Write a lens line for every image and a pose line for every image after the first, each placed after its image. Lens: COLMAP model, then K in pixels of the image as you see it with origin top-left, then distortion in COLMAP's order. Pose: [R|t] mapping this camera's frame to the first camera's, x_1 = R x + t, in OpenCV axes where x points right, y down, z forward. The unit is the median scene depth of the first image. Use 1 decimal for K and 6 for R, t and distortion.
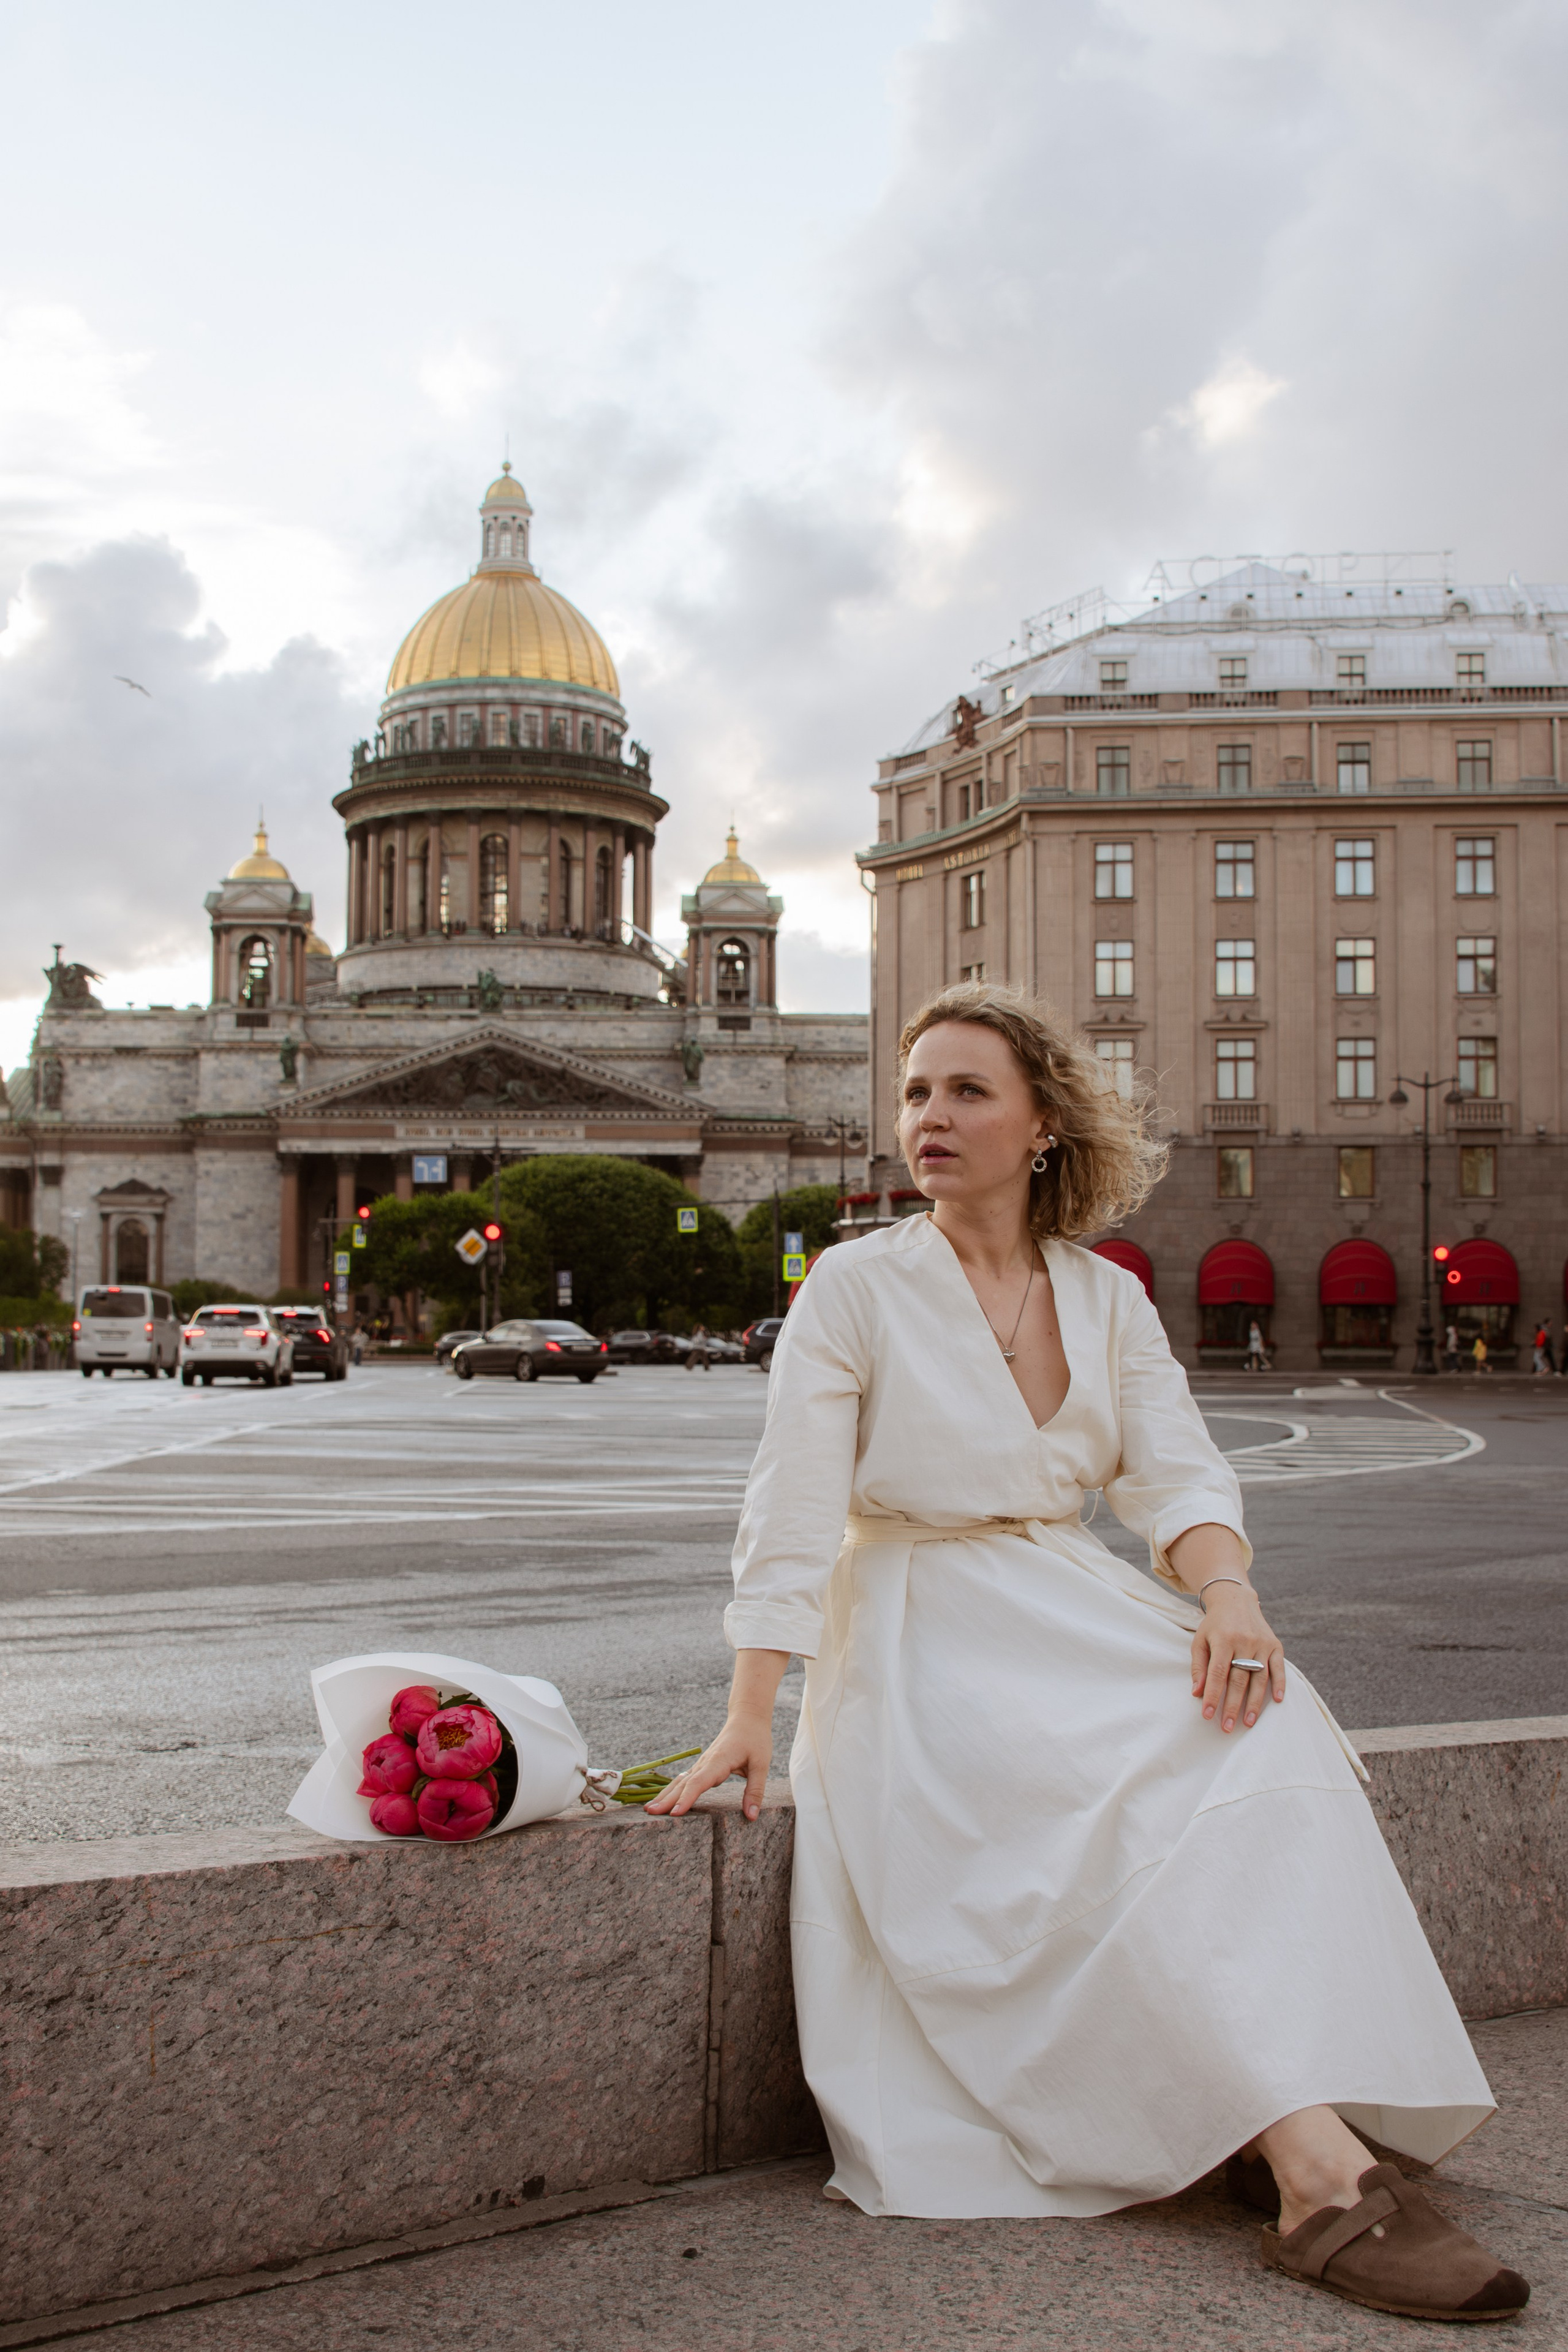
lens RADIAL K [[2861.3, 0, 741.9], [0, 2861.3, 1251.1], [0, 0, 1]] dist [-0.128173, 0.020962]
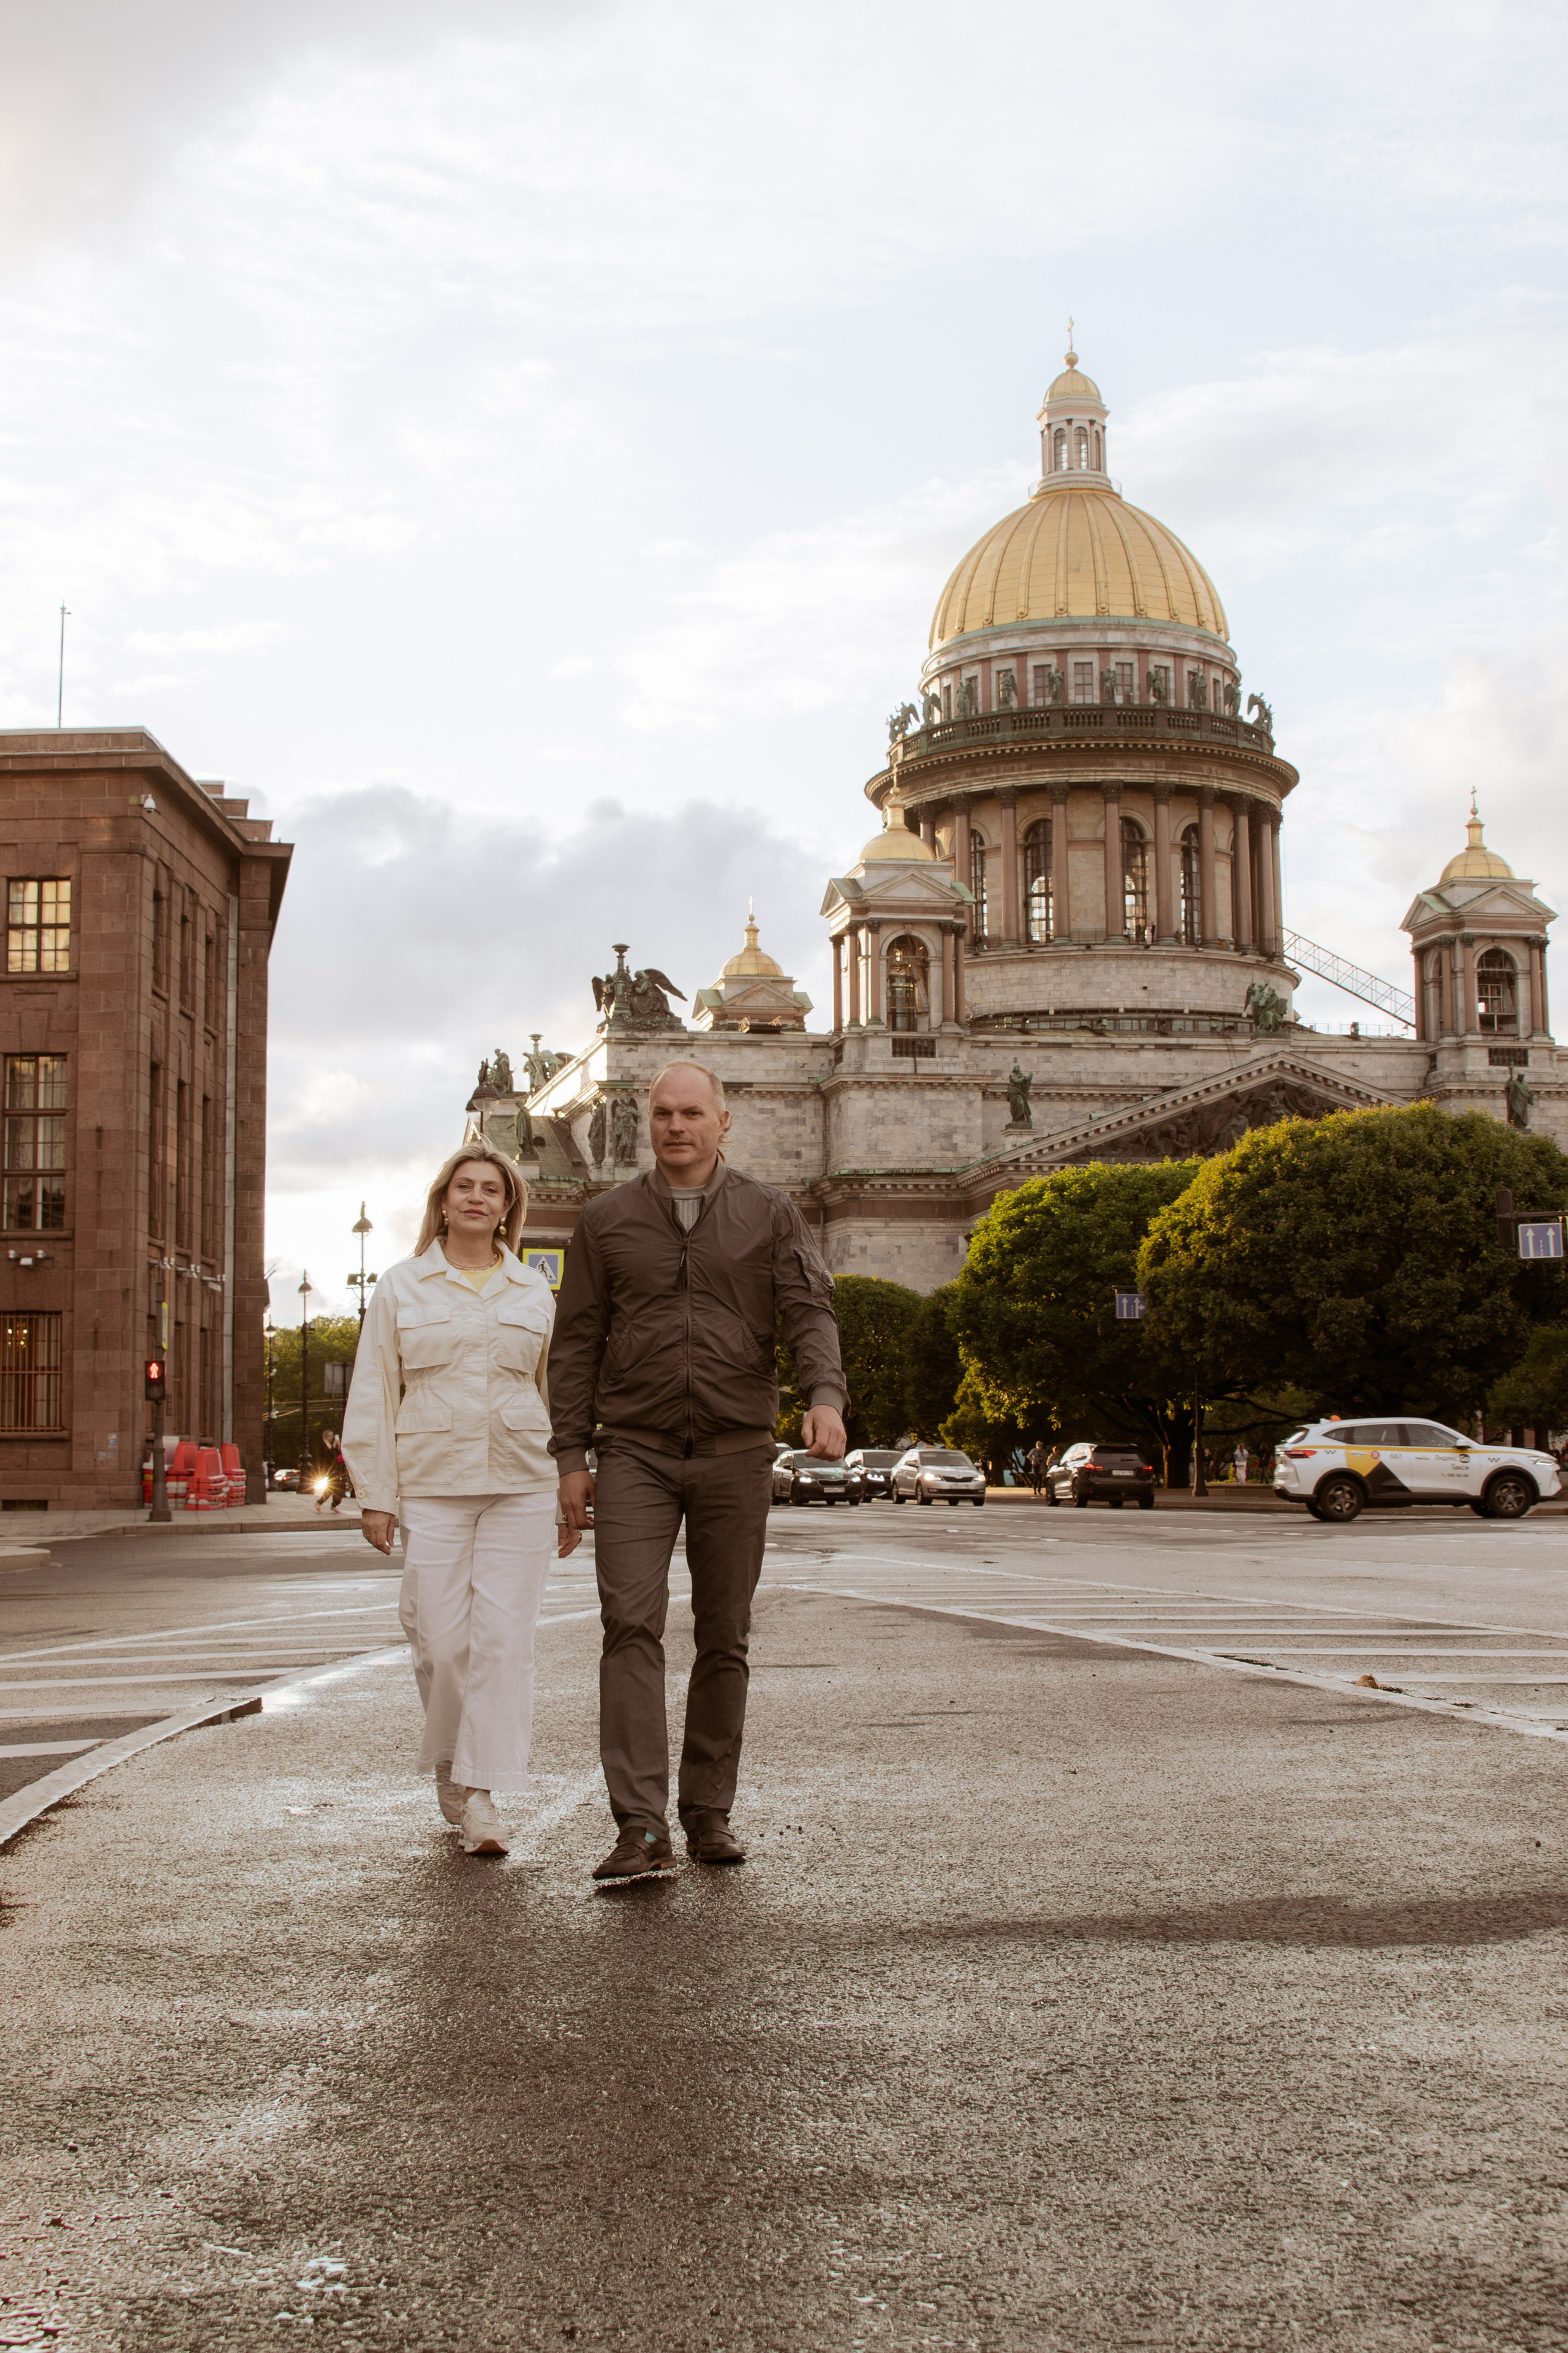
lens RADIAL K [[3148.3, 0, 723.2], [0, 3148.3, 1151.9], [0, 0, 1]] dist [-0.107477, -0.026152]
pose [[0.992282, 0.002146, 0.123981, -0.325317], [0.005230, 0.998236, -0.059140, -0.004611], [-0.123889, 0.059332, 0.990521, 0.184111]]
